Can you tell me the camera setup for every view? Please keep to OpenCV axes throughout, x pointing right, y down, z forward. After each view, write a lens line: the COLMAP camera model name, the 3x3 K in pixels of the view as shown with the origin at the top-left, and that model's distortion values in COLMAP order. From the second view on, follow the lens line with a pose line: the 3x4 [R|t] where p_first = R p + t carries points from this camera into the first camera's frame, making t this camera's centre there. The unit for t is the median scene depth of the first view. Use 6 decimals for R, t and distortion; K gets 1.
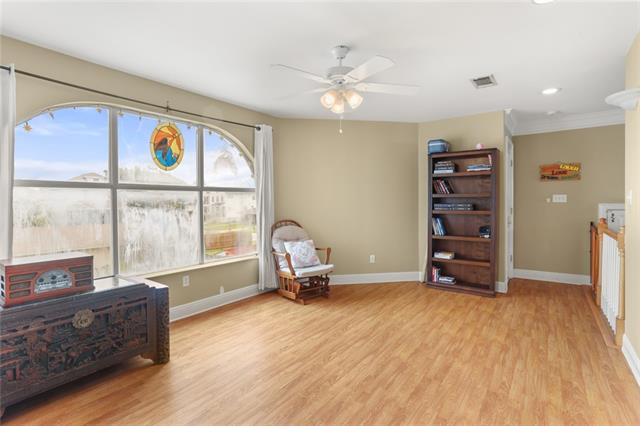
lens RADIAL K [[311.0, 0, 324.8], [0, 311.0, 202.1], [0, 0, 1]] dist [-0.006252, 0.001410]
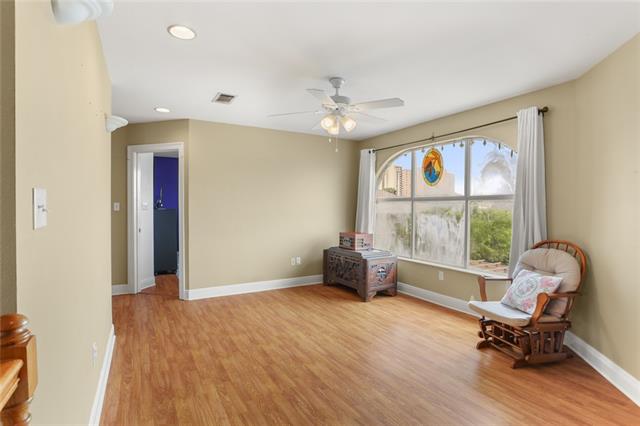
lens RADIAL K [[318.1, 0, 320.2], [0, 318.1, 212.1], [0, 0, 1]] dist [-0.031918, 0.003048]
pose [[-0.403917, 0.017547, -0.914628, 0.930317], [-0.002931, 0.999786, 0.020475, -0.017631], [0.914791, 0.010951, -0.403779, 1.142145]]
